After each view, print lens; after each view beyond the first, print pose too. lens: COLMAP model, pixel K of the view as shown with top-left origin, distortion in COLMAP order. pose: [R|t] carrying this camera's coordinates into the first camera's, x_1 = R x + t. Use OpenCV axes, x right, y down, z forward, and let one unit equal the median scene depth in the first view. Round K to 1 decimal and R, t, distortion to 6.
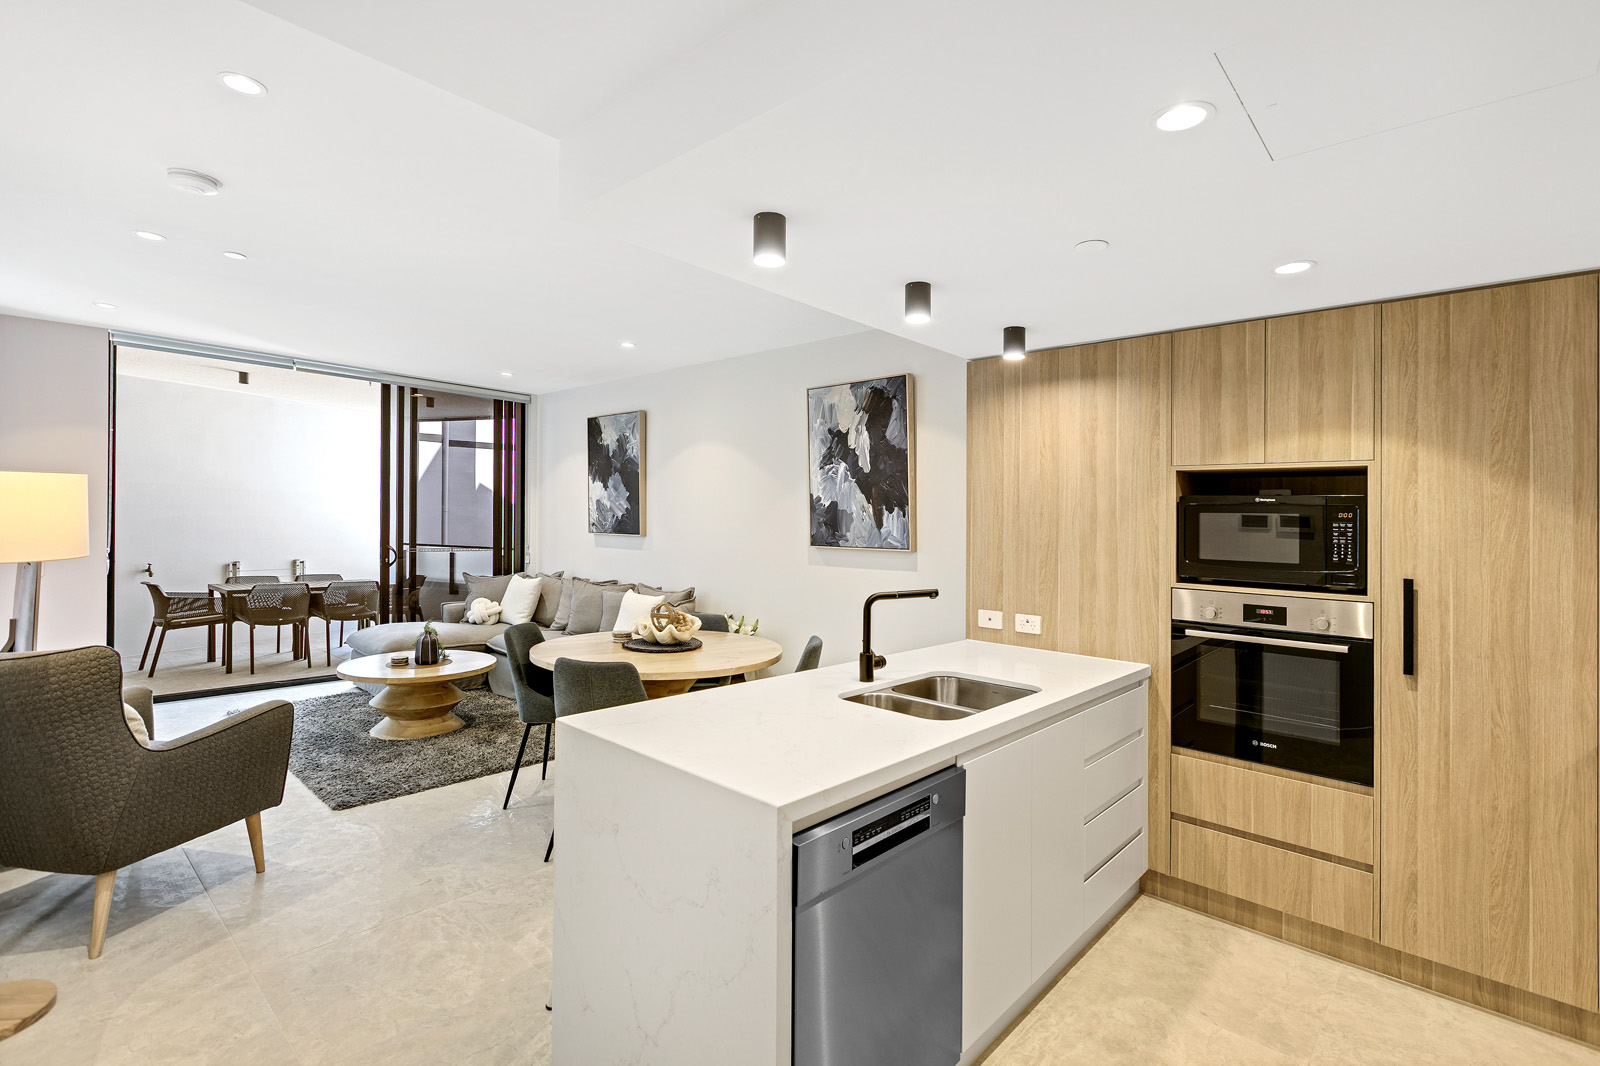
lens RADIAL K [[724.1, 0, 831.2], [0, 724.1, 573.3], [0, 0, 1]] dist [0.001743, 0.000162]
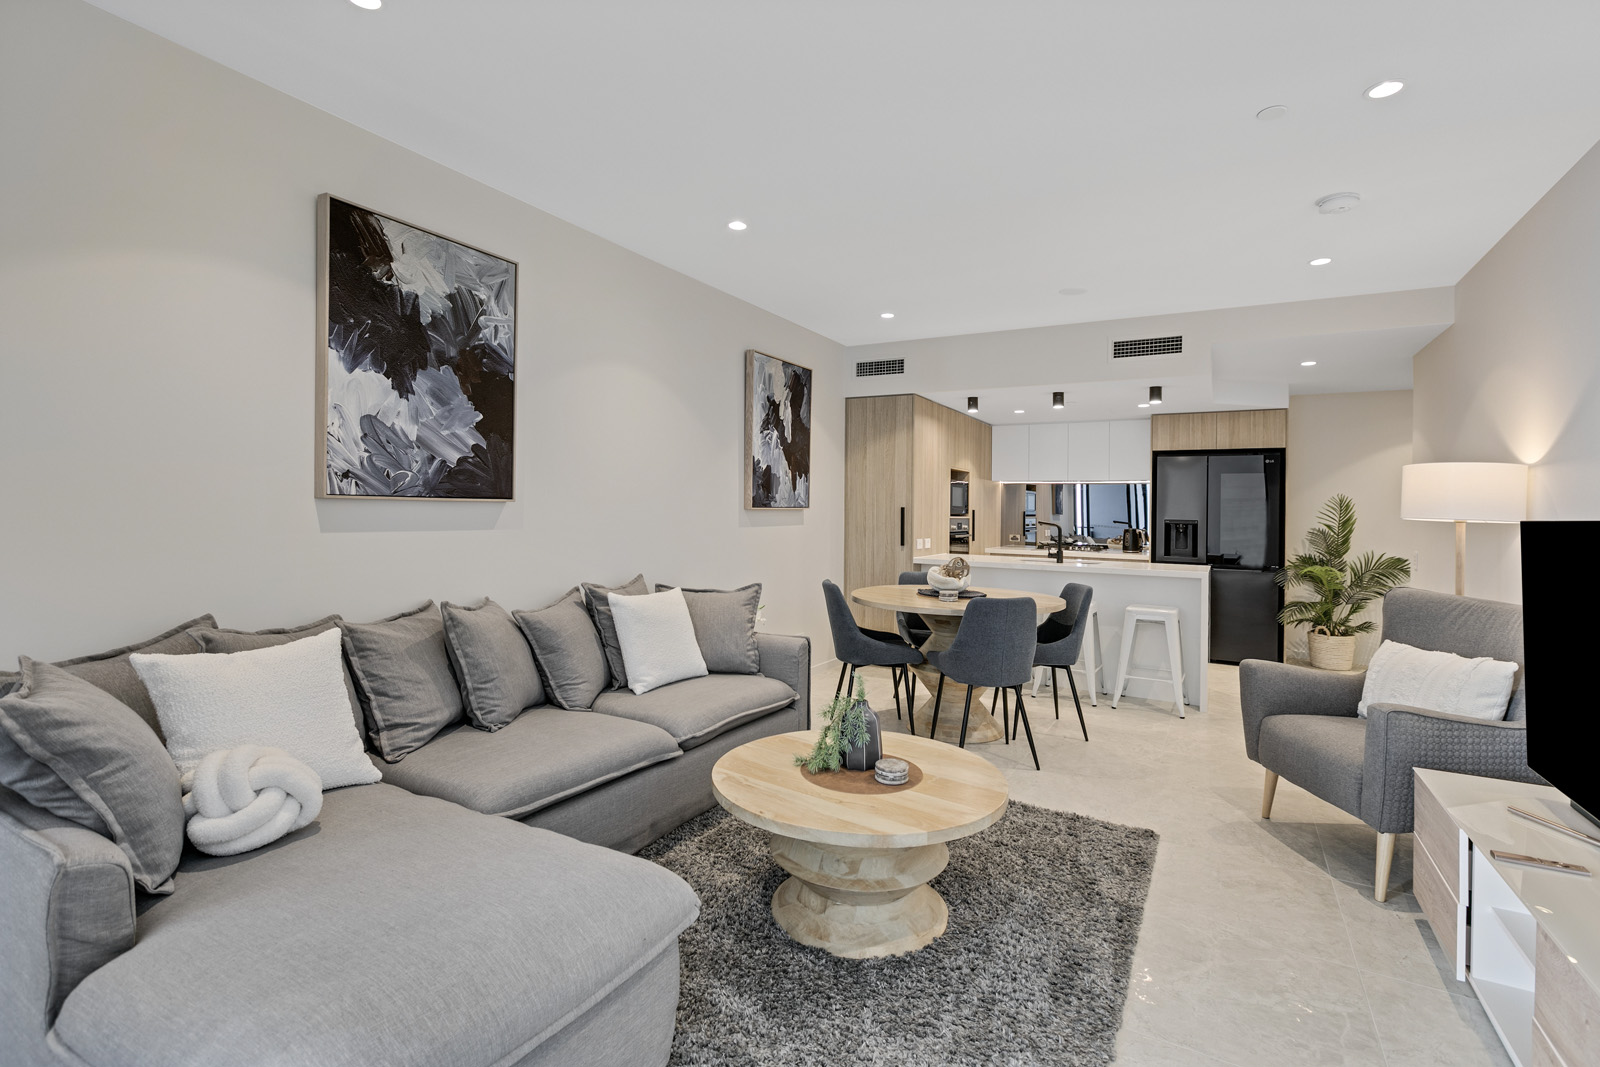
lens RADIAL K [[783.6, 0, 800.0], [0, 783.6, 533.5], [0, 0, 1]] dist [0.003936, 0.000345]
pose [[-0.217088, -0.059112, 0.974361, -0.862126], [0.043000, 0.996617, 0.070043, -0.059389], [-0.975205, 0.057103, -0.213811, 0.917643]]
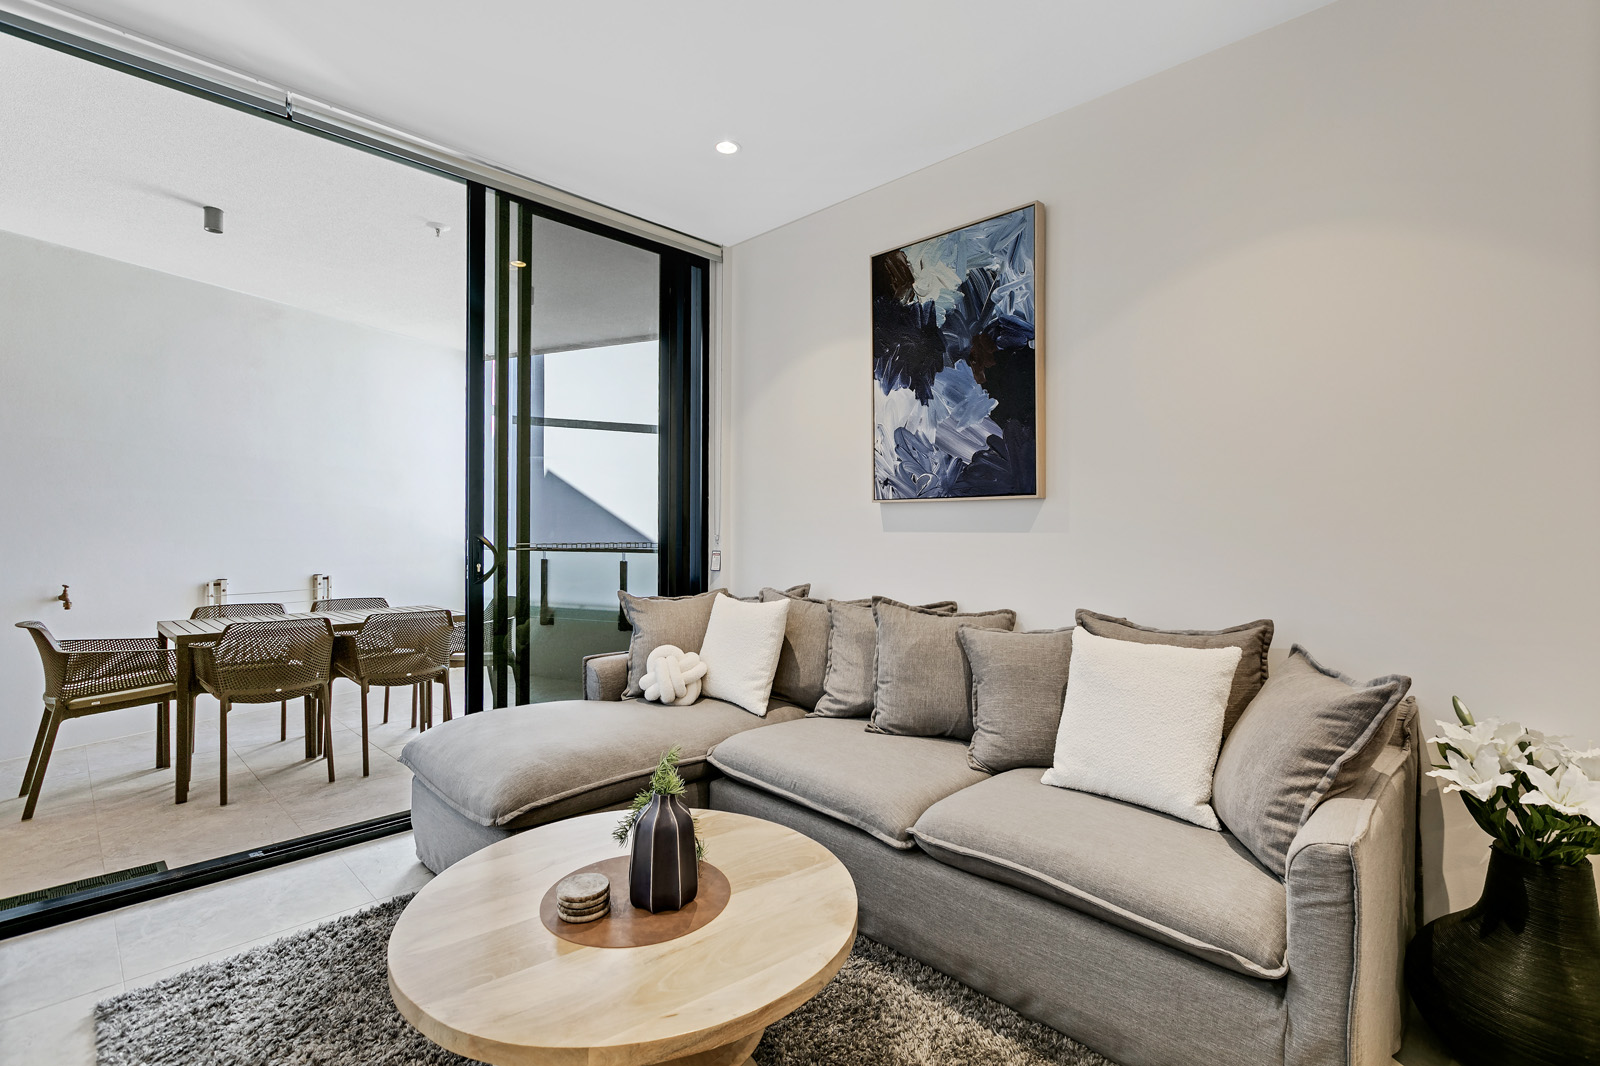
lens RADIAL K [[861.7, 0, 795.1], [0, 861.7, 547.0], [0, 0, 1]] dist [-0.002219, 0.000056]
pose [[0.989255, -0.025435, -0.143973, -0.331547], [0.019413, 0.998883, -0.043082, -0.003677], [0.144908, 0.039824, 0.988643, 0.479919]]
